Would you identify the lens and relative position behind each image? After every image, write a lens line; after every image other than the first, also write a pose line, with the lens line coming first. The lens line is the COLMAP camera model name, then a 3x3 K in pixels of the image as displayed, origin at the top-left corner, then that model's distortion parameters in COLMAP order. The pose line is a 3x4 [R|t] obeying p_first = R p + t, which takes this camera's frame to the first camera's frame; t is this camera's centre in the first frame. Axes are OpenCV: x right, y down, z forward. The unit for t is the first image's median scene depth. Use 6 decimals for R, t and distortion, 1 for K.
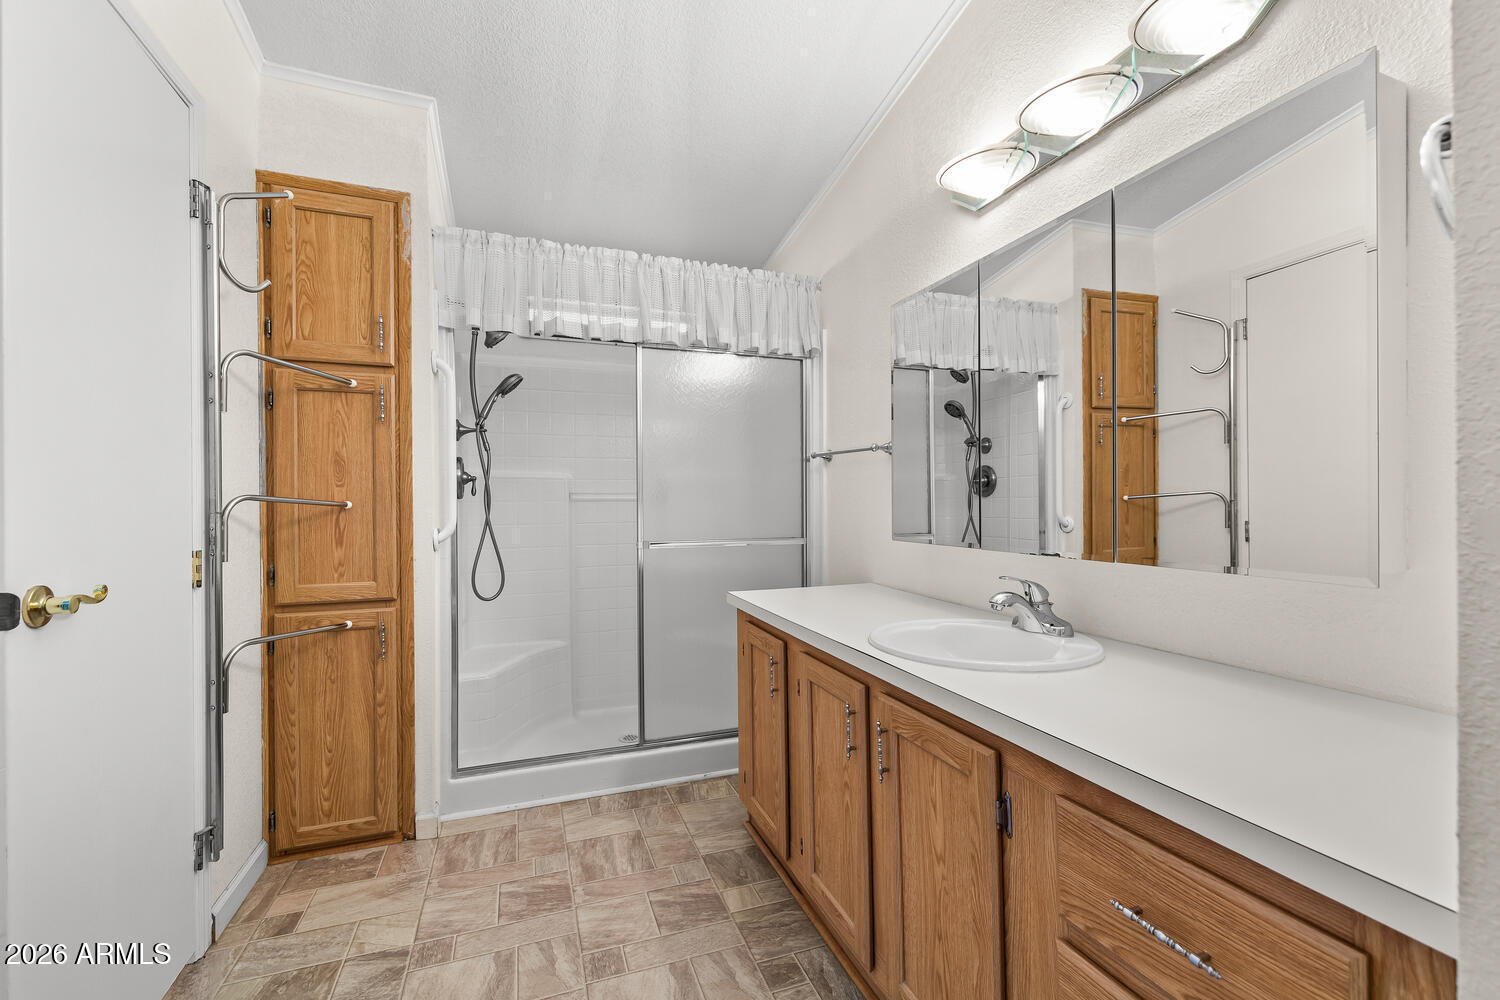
lens RADIAL K [[646.5, 0, 751.7], [0, 646.5, 506.9], [0, 0, 1]] dist [-0.001426, -0.000676]
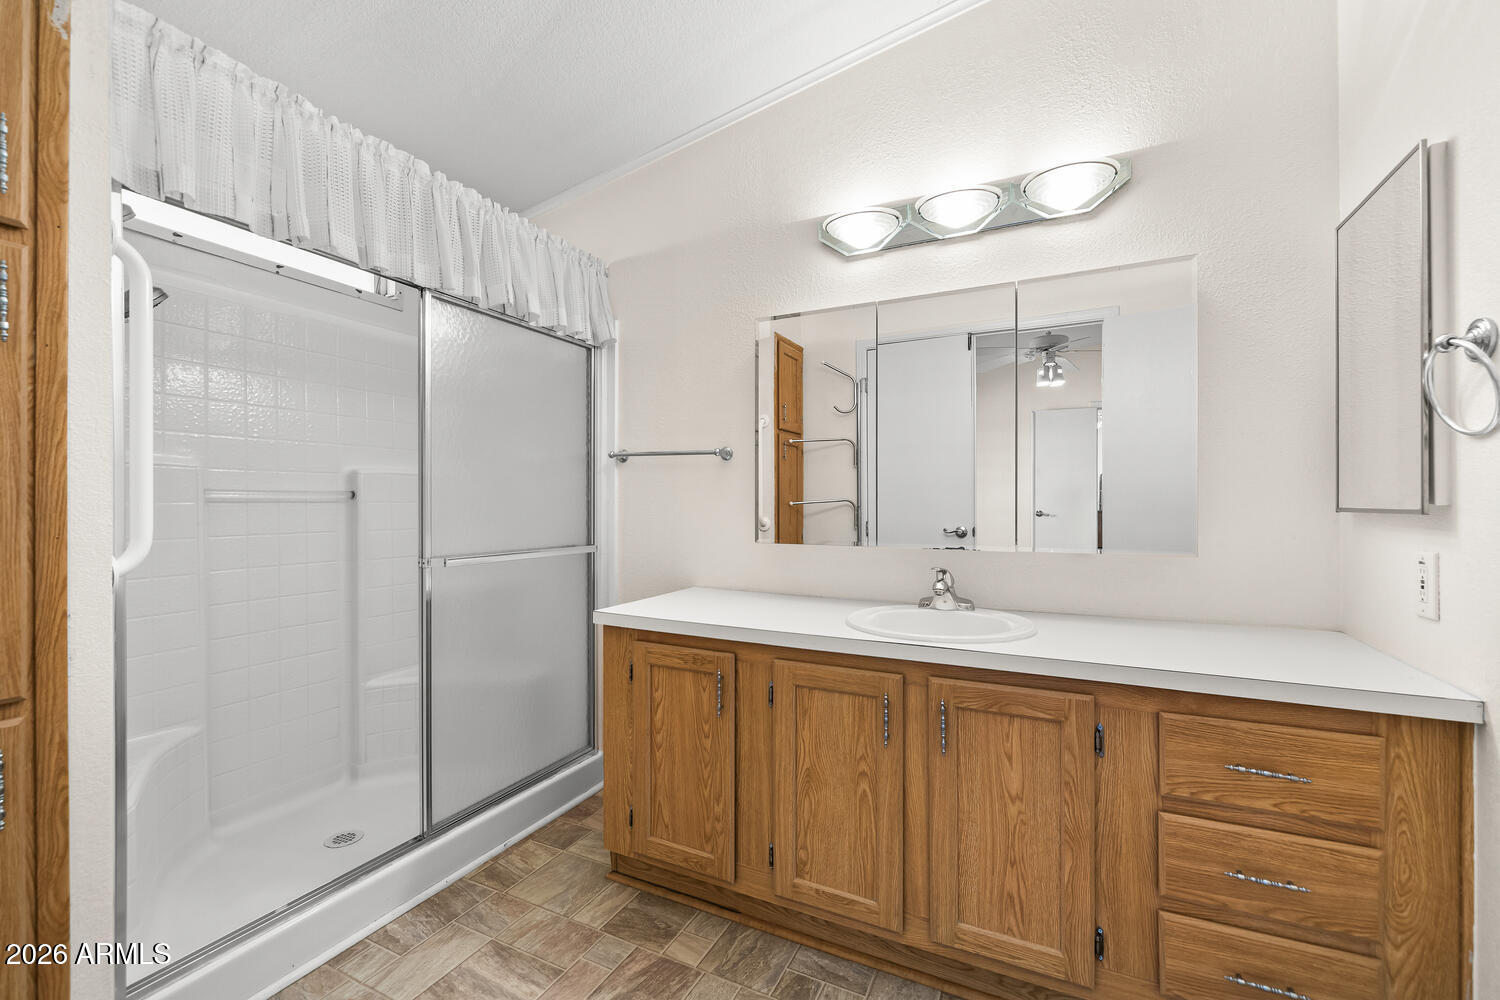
lens RADIAL K [[629.2, 0, 765.5], [0, 629.2, 507.7], [0, 0, 1]] dist [0.001225, -0.004727]
pose [[0.712111, 0.002644, 0.702062, -0.479164], [0.000613, 0.999990, -0.004387, -0.001323], [-0.702066, 0.003555, 0.712103, 0.260635]]
